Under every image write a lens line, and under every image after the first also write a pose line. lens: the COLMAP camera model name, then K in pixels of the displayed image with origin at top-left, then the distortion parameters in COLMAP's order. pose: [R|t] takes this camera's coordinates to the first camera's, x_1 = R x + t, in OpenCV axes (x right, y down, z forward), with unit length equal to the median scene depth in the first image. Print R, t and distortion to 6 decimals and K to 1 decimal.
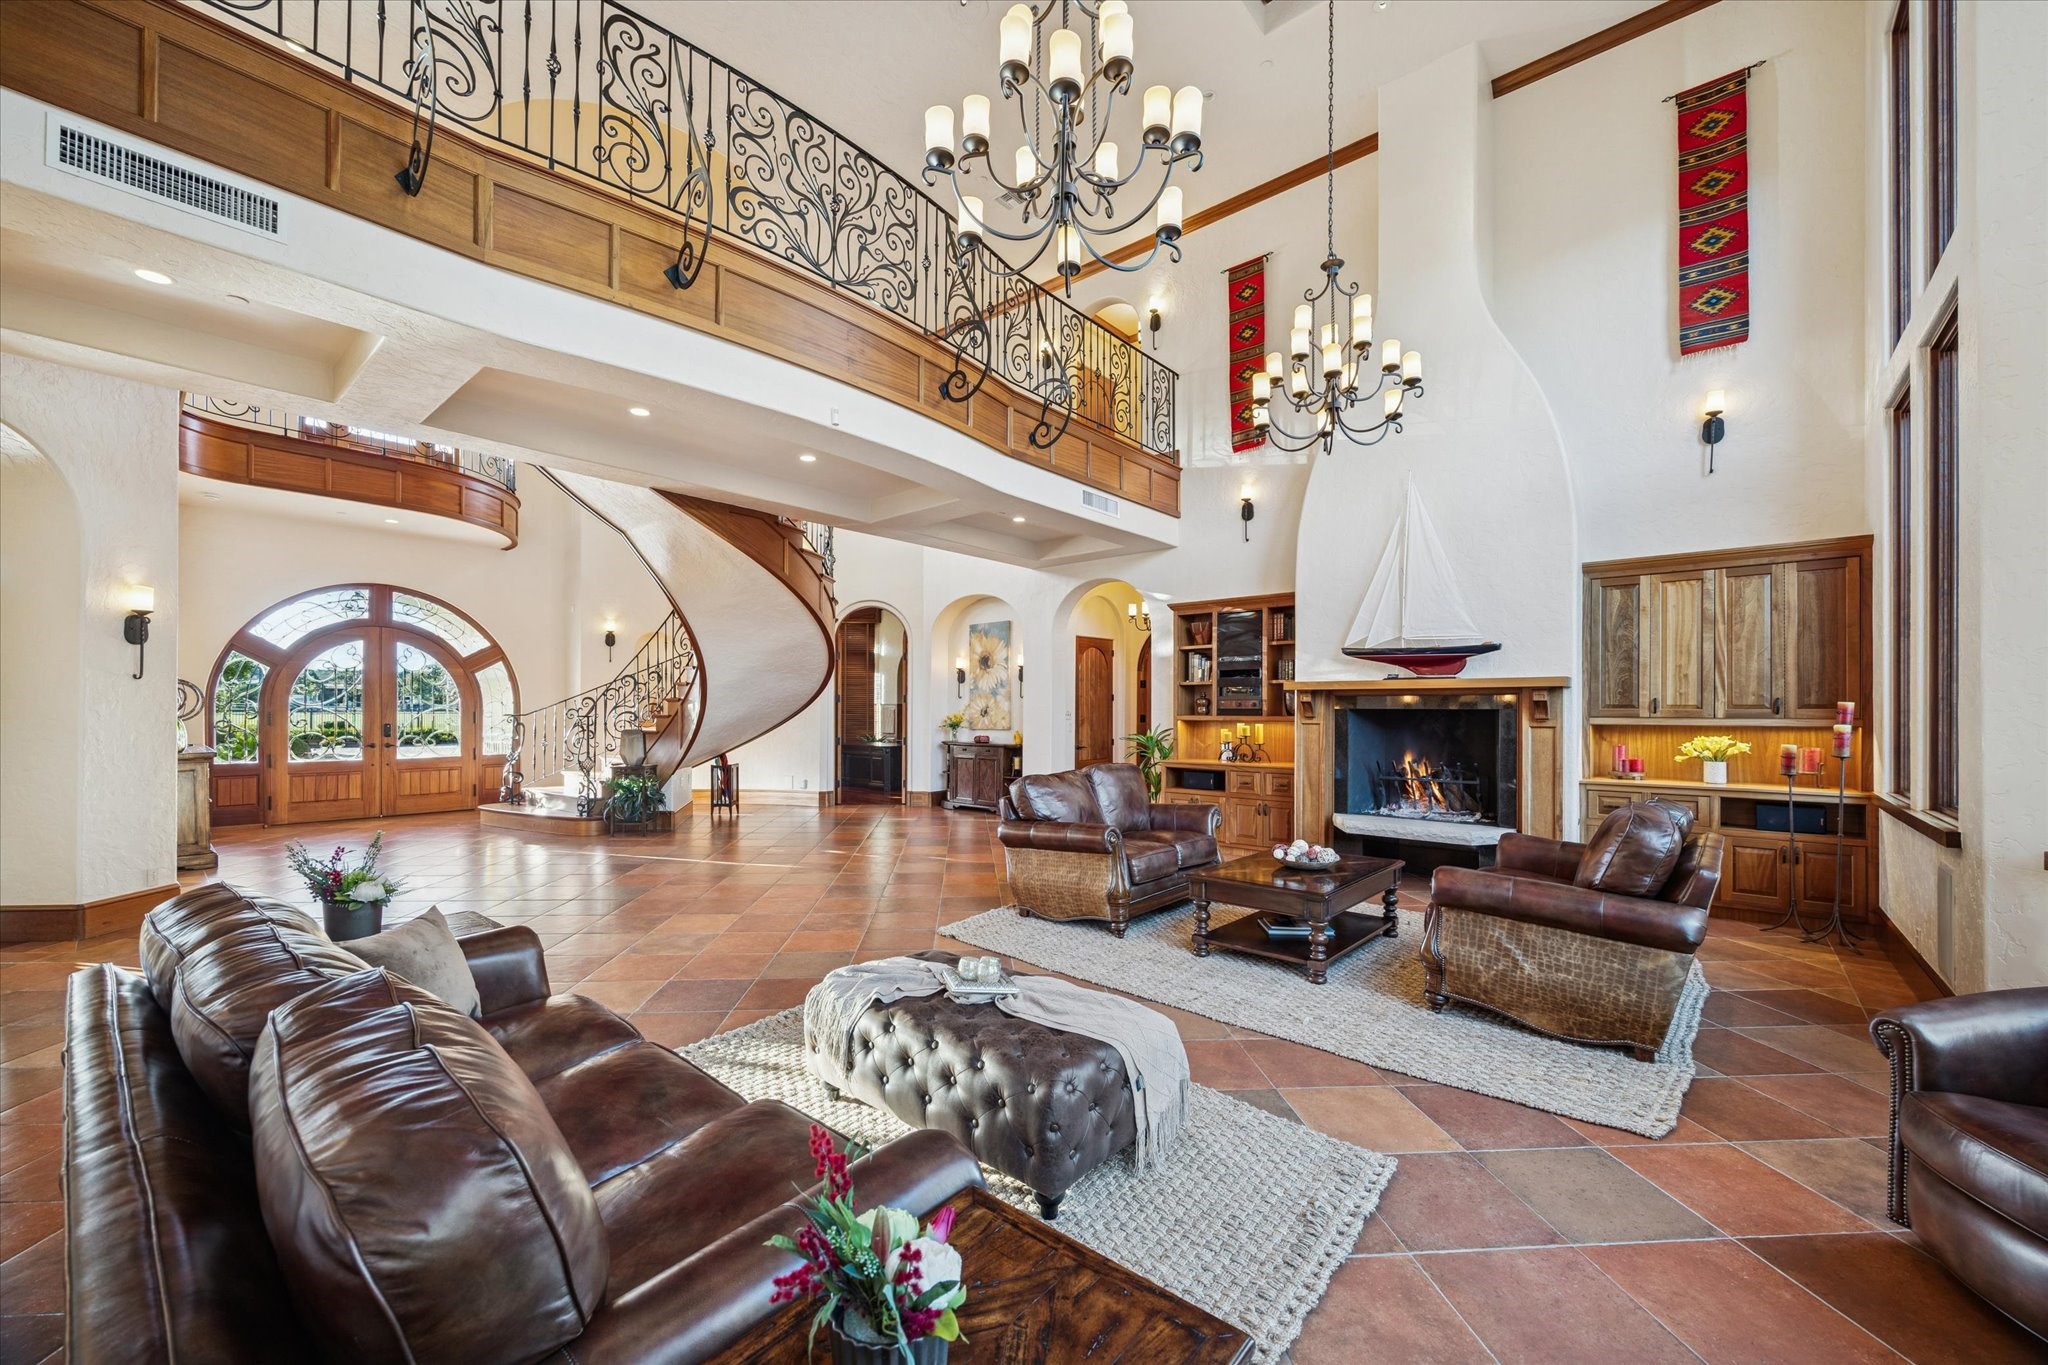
lens RADIAL K [[802.7, 0, 1025.7], [0, 802.7, 709.9], [0, 0, 1]] dist [0.000570, 0.000013]
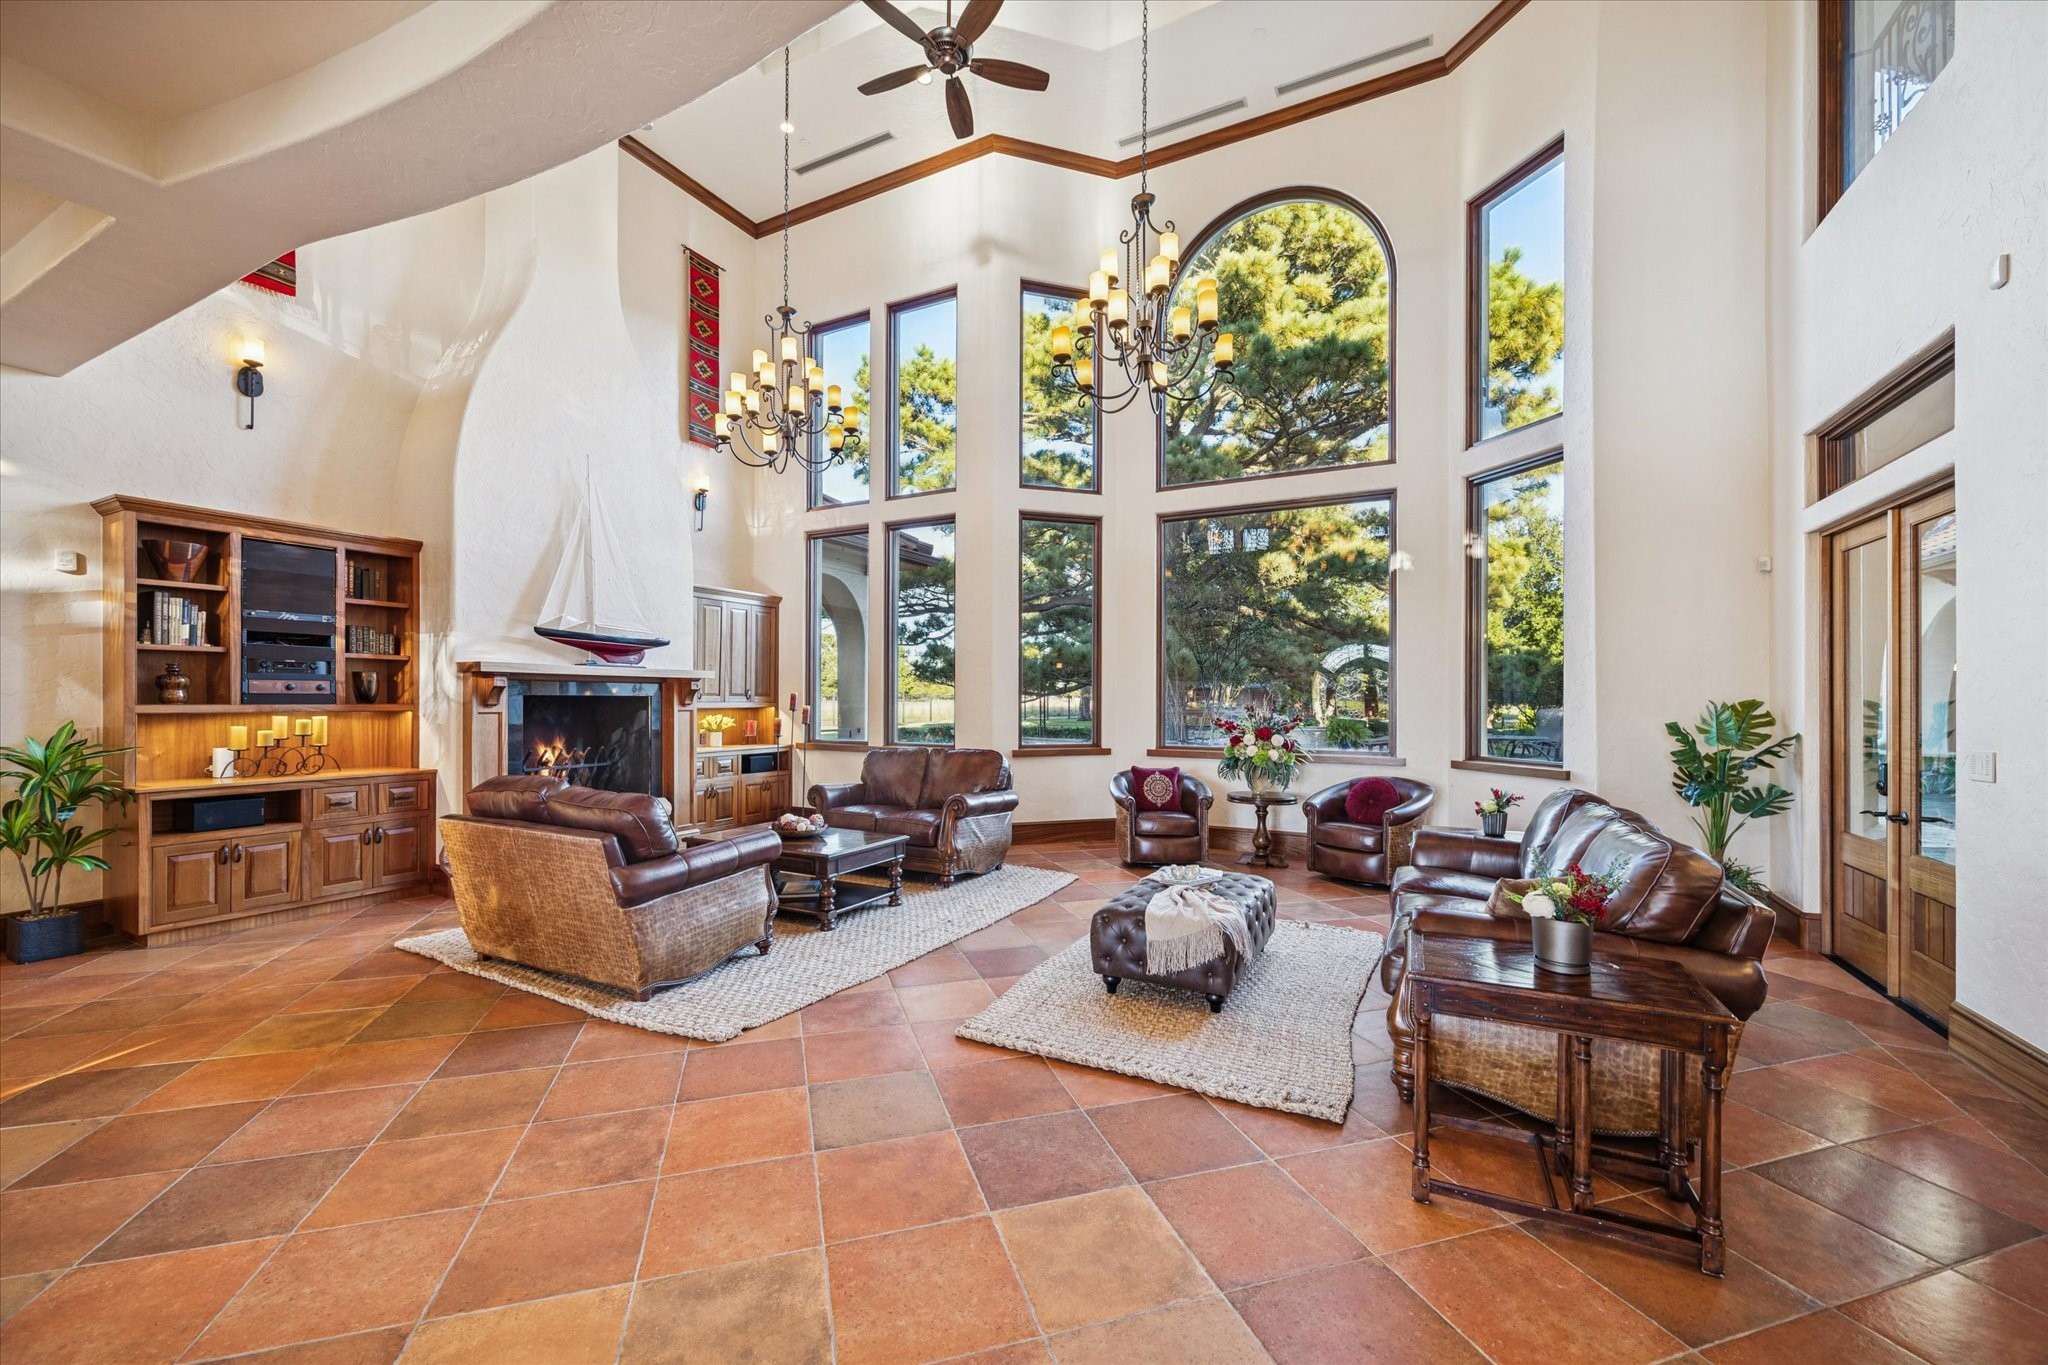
lens RADIAL K [[805.6, 0, 1014.3], [0, 805.6, 694.8], [0, 0, 1]] dist [0.001954, -0.000210]
pose [[-0.221348, -0.001442, 0.975194, -0.541485], [-0.008340, 0.999965, -0.000414, -0.005073], [-0.975159, -0.008224, -0.221352, 0.616222]]
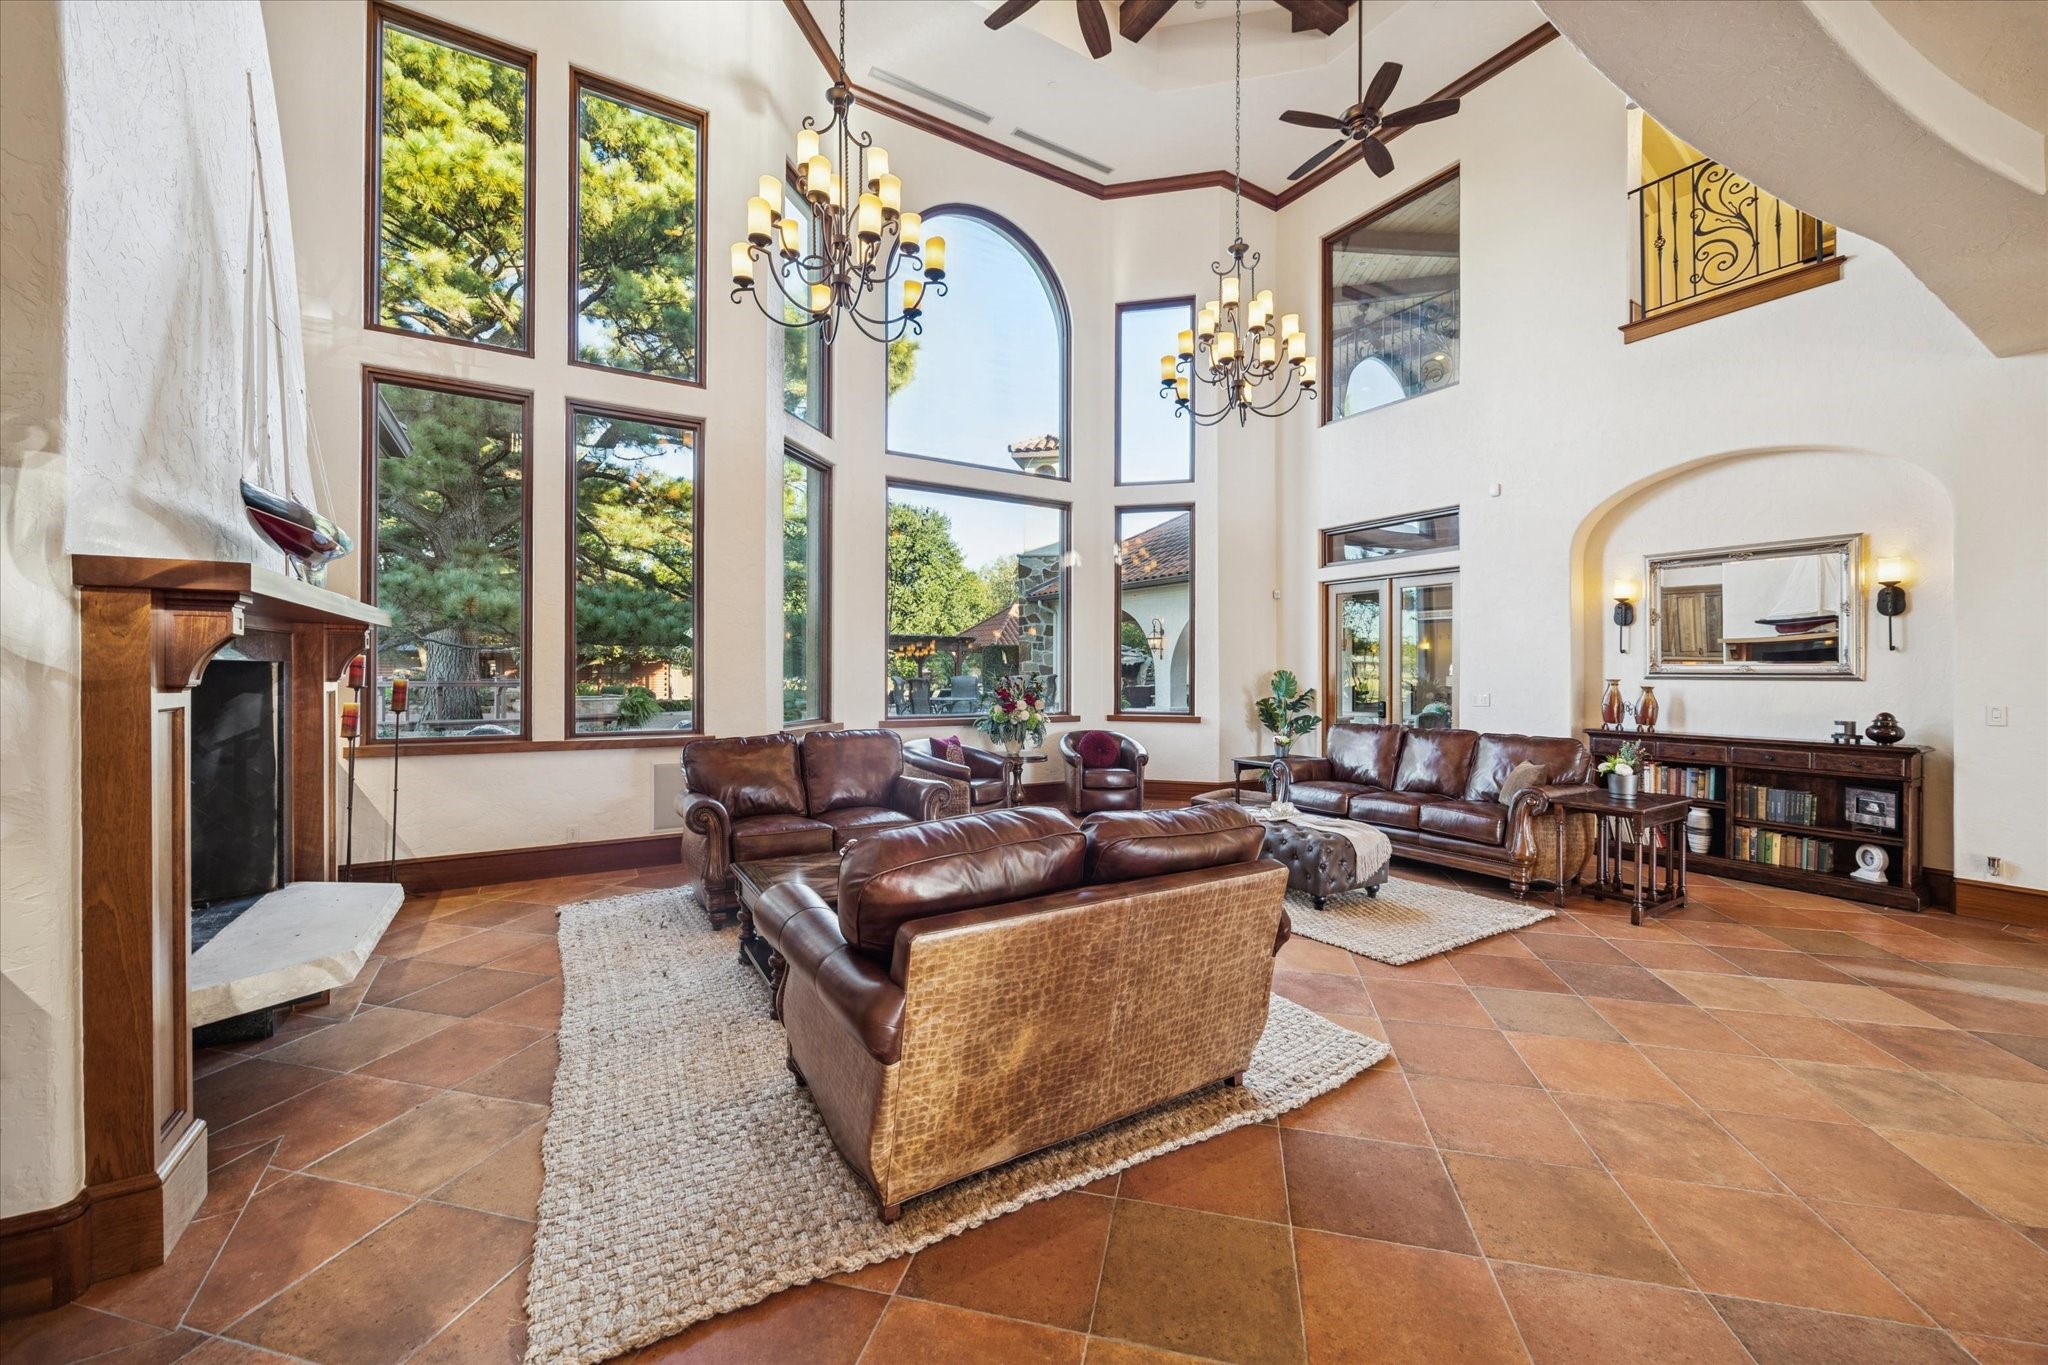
lens RADIAL K [[789.1, 0, 1026.6], [0, 789.1, 671.2], [0, 0, 1]] dist [0.000102, -0.000025]
pose [[-0.951133, -0.008213, 0.308673, -0.020233], [-0.009379, 0.999953, -0.002294, 0.000644], [-0.308640, -0.005077, -0.951165, 1.103372]]
